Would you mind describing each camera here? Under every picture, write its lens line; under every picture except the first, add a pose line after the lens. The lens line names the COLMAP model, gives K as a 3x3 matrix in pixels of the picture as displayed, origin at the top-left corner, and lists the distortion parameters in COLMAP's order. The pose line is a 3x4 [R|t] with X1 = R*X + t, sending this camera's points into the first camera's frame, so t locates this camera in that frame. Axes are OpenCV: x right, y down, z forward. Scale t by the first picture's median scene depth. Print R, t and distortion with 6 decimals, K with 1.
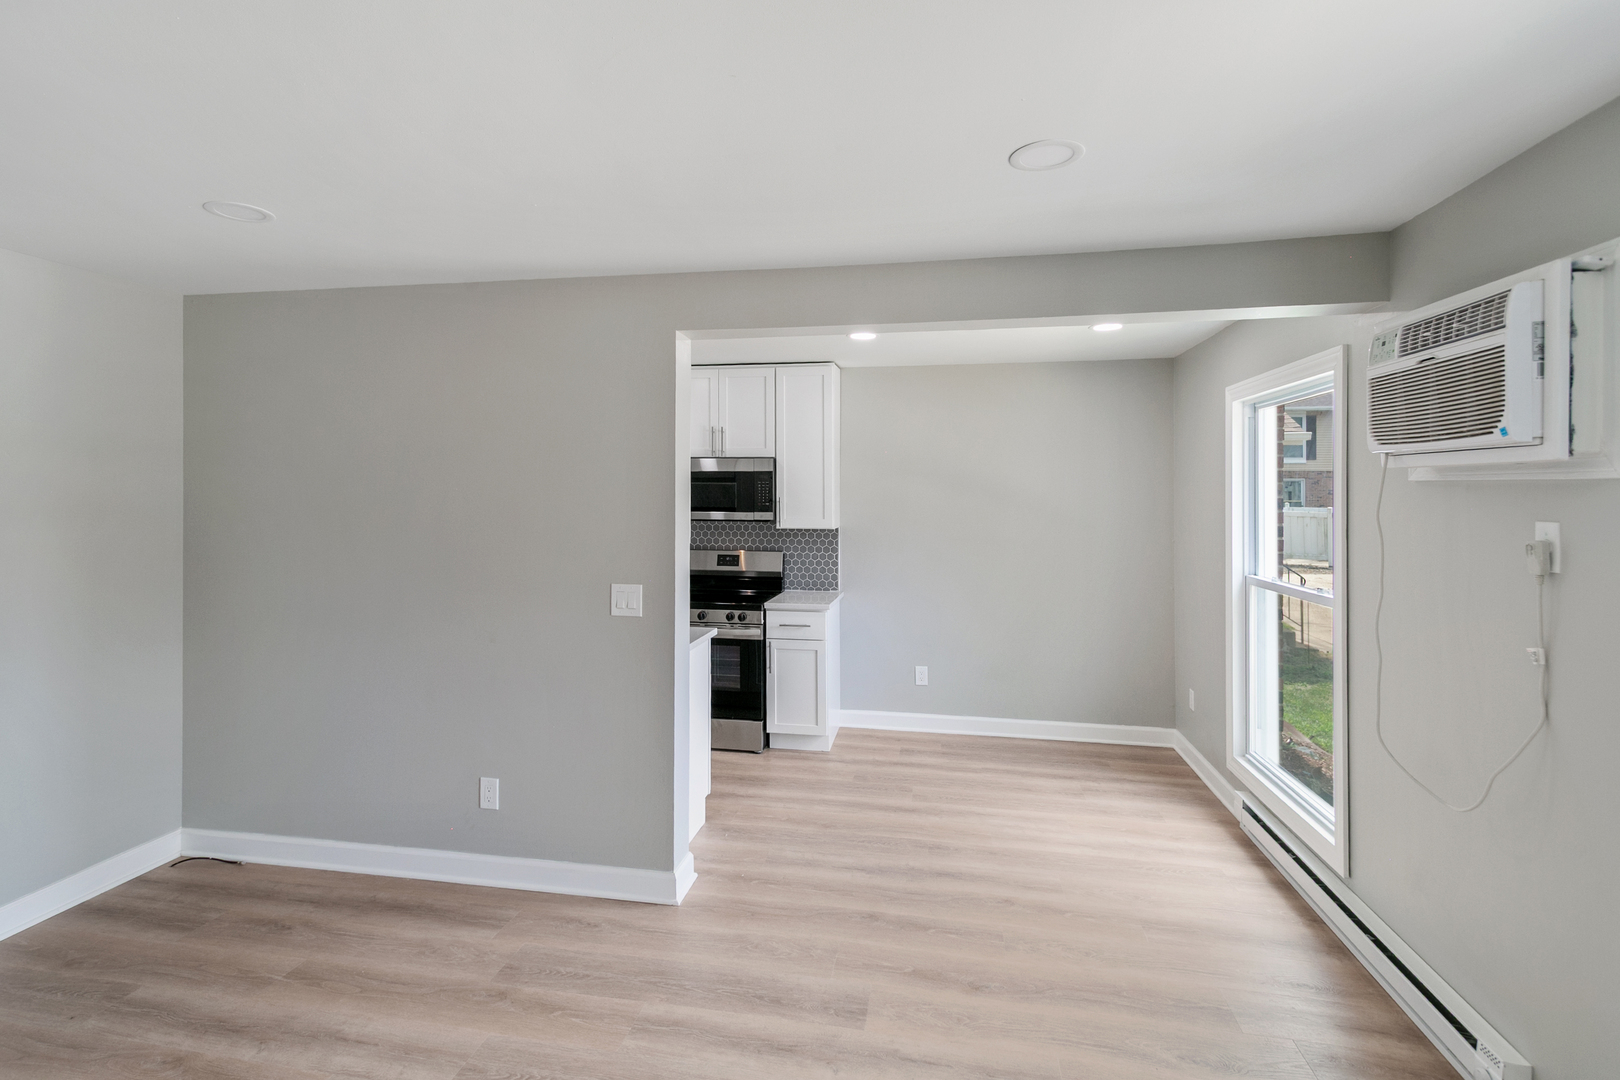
lens RADIAL K [[786.4, 0, 785.8], [0, 786.4, 489.3], [0, 0, 1]] dist [0.006688, 0.000024]
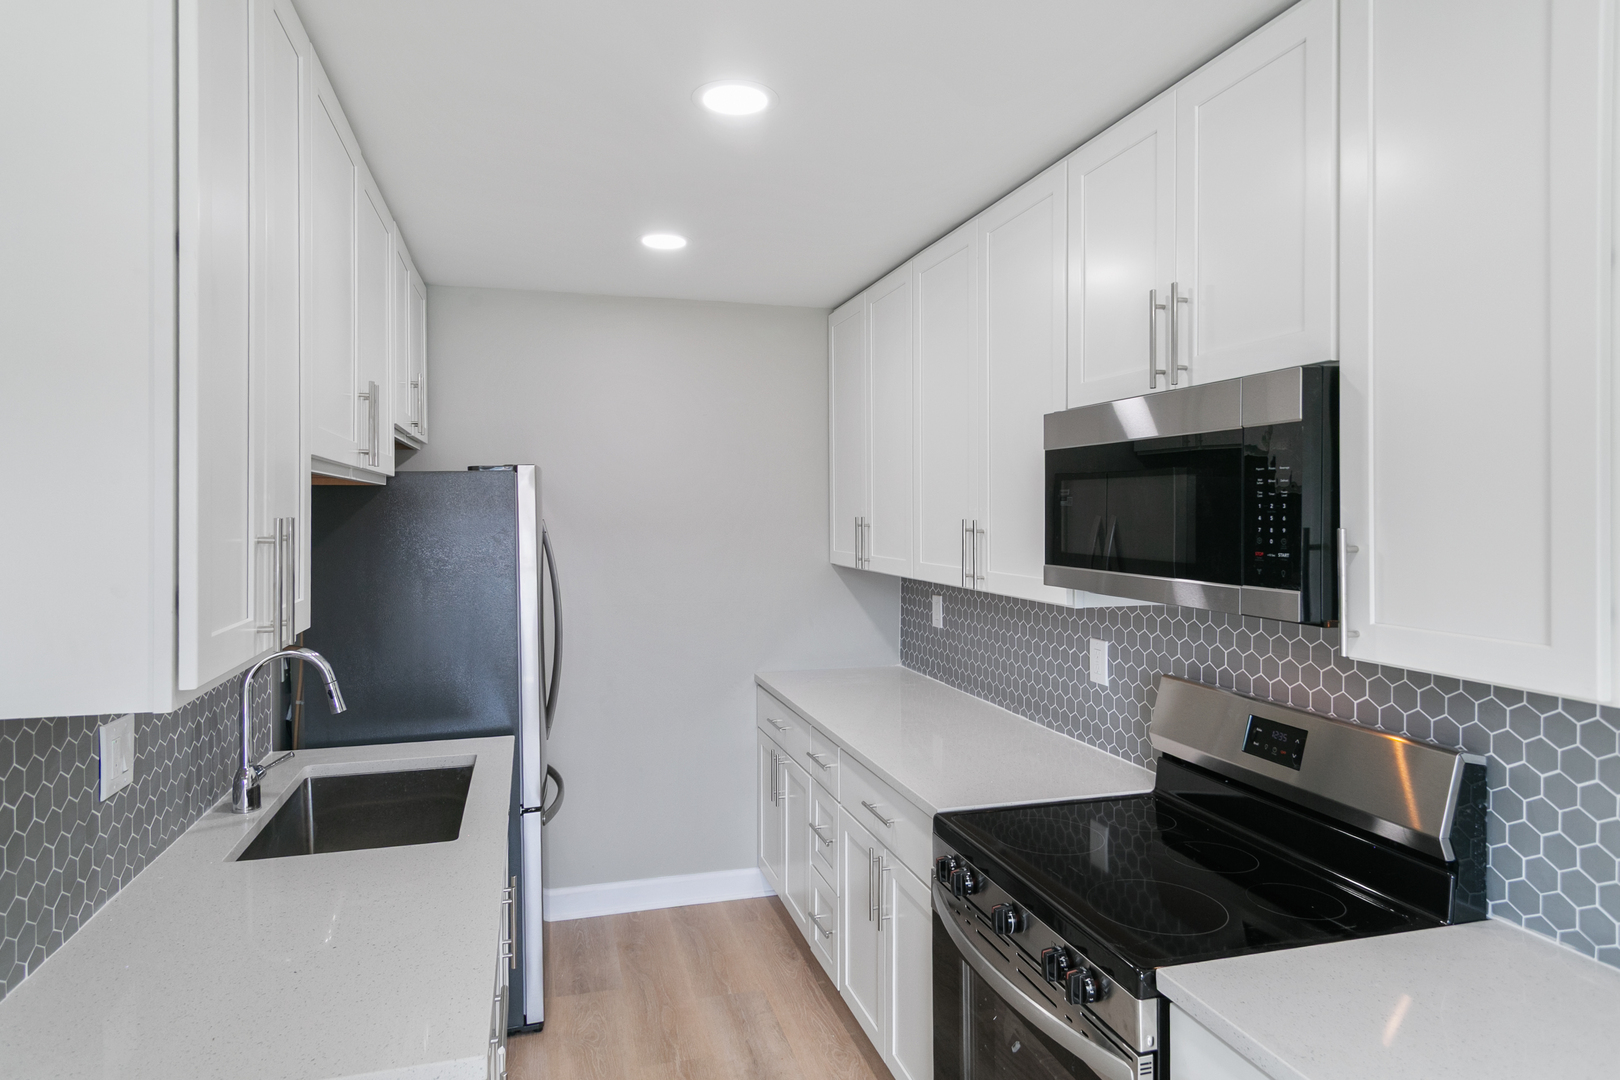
lens RADIAL K [[945.4, 0, 798.2], [0, 945.4, 514.0], [0, 0, 1]] dist [0.007036, 0.000112]
pose [[0.453123, -0.005501, -0.891431, 0.167021], [0.011618, 0.999932, -0.000265, 0.003879], [0.891372, -0.010236, 0.453156, 0.710929]]
